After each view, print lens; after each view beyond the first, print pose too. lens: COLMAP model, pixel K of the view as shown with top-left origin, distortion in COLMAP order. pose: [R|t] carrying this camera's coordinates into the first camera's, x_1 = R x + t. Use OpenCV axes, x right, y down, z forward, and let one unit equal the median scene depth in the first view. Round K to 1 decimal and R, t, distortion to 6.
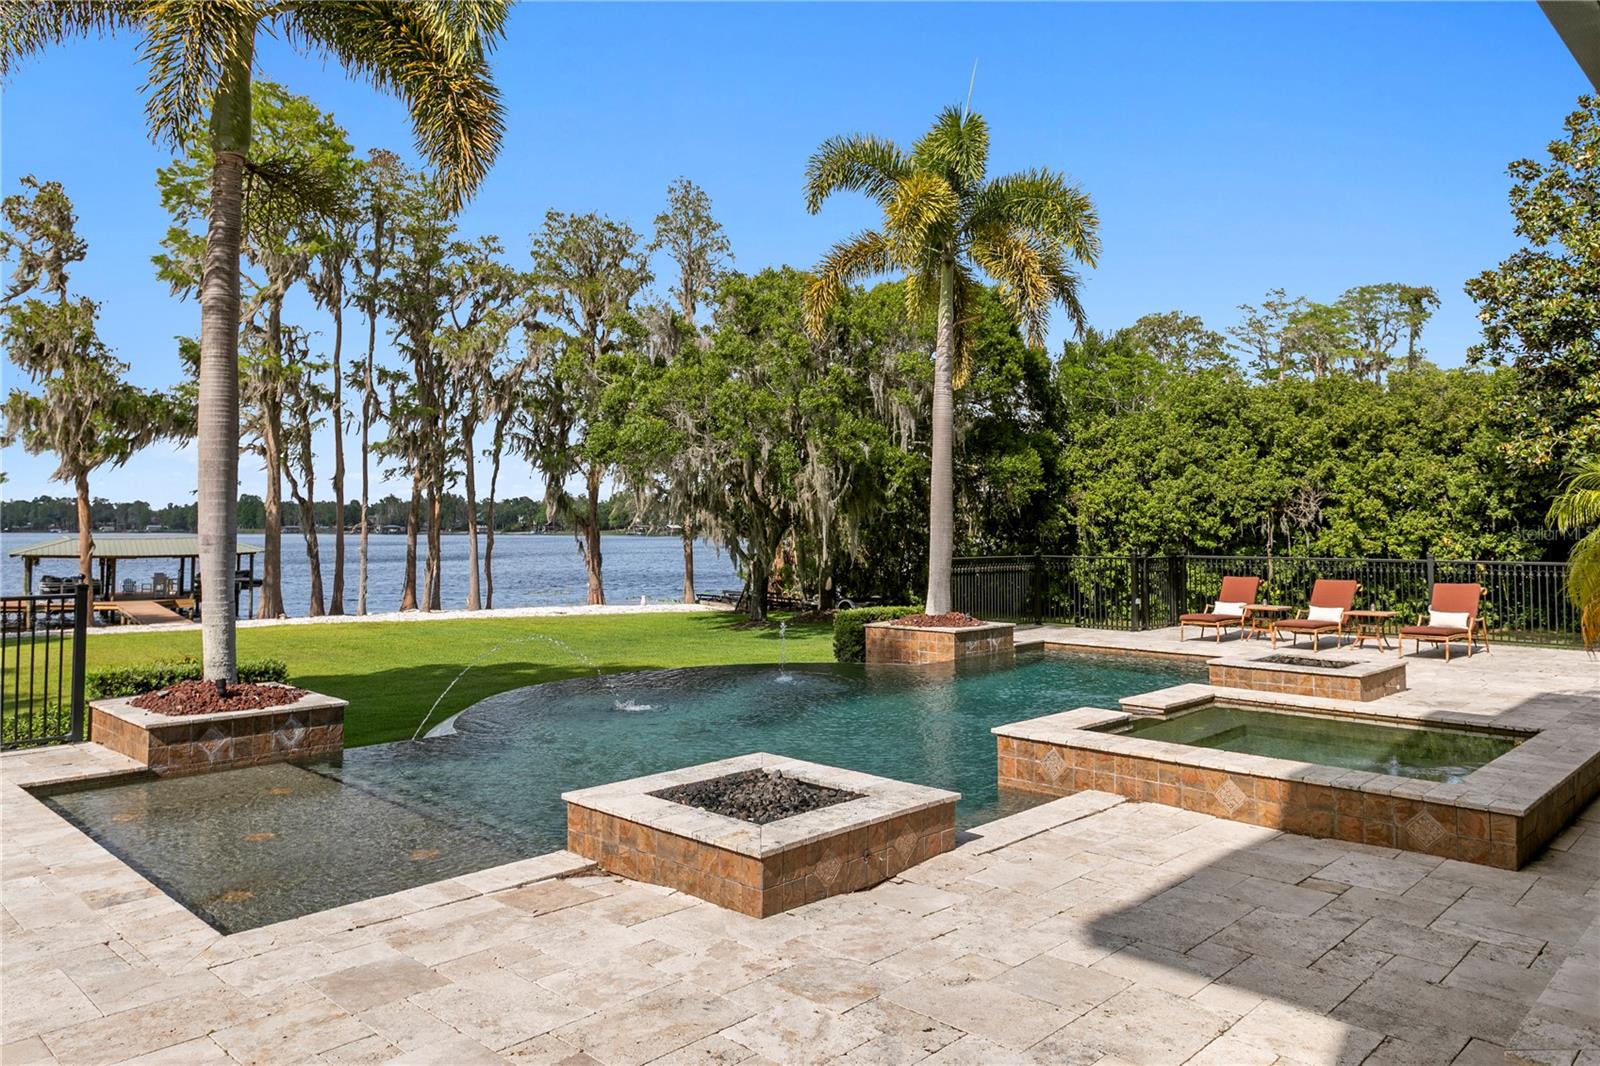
lens RADIAL K [[1101.2, 0, 794.3], [0, 1101.2, 524.2], [0, 0, 1]] dist [-0.006187, 0.007866]
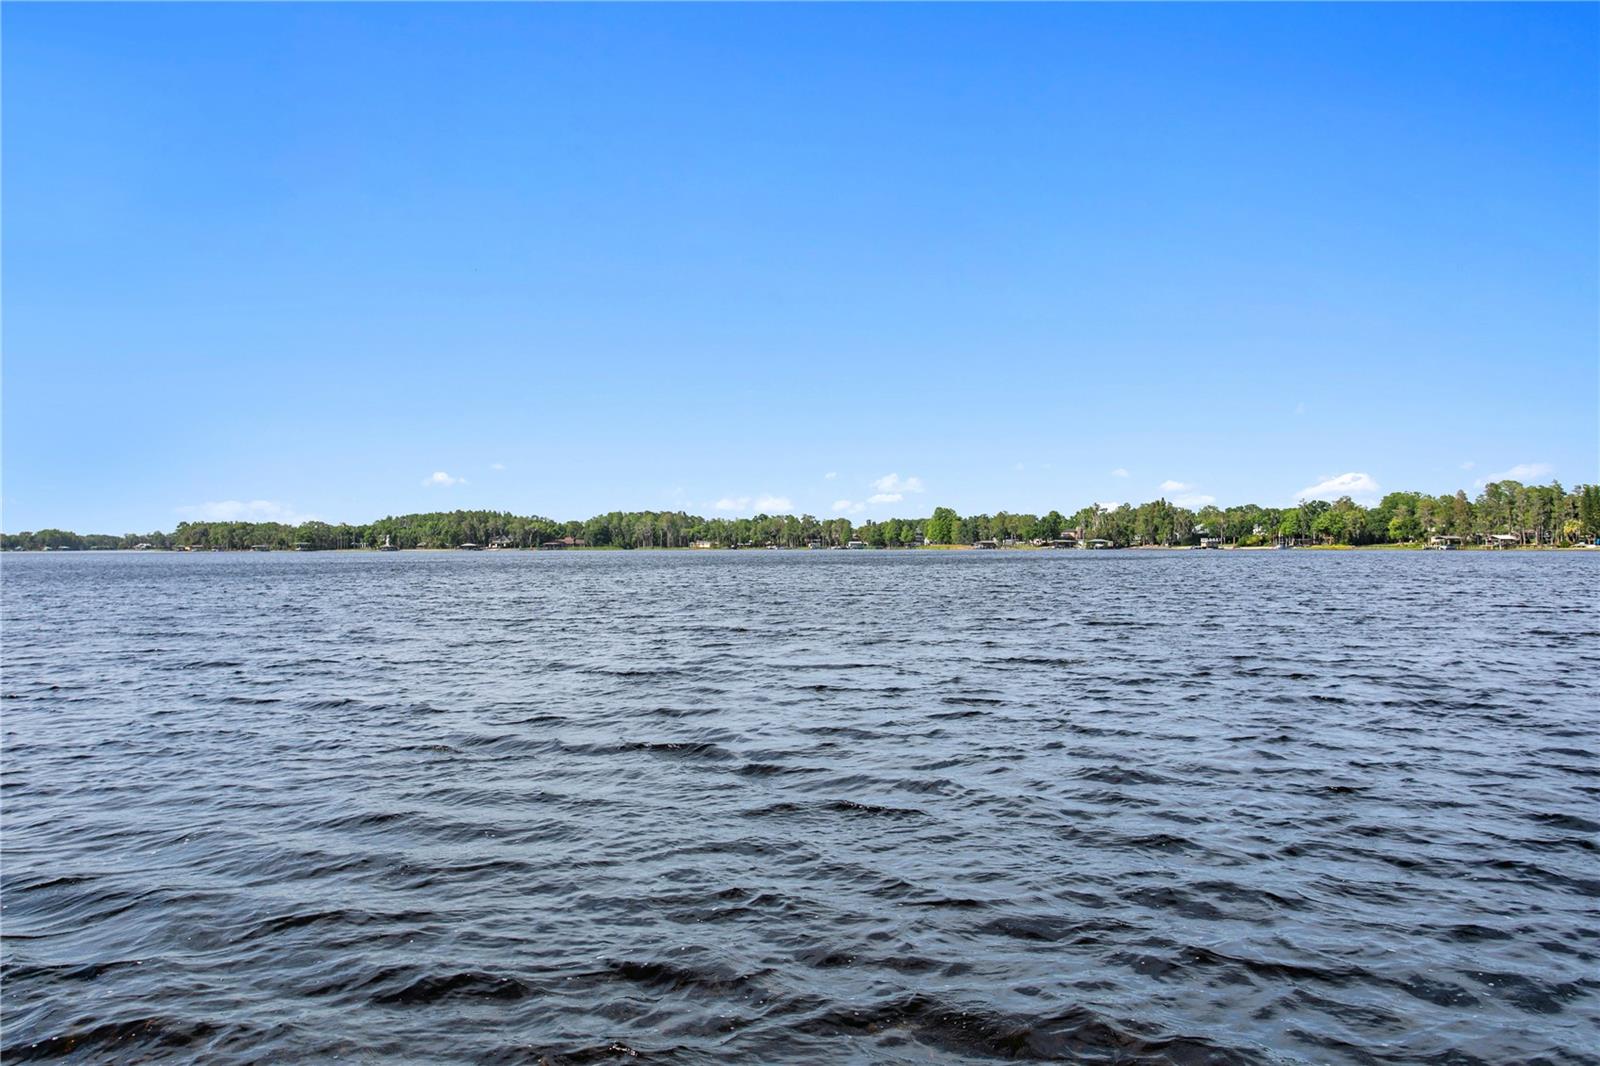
lens RADIAL K [[1166.2, 0, 797.6], [0, 1166.2, 540.5], [0, 0, 1]] dist [0.010878, -0.001880]
pose [[0.837650, -0.006635, -0.546167, -0.888711], [0.004622, 0.999977, -0.005059, 0.067045], [0.546188, 0.001714, 0.837661, 1.567833]]
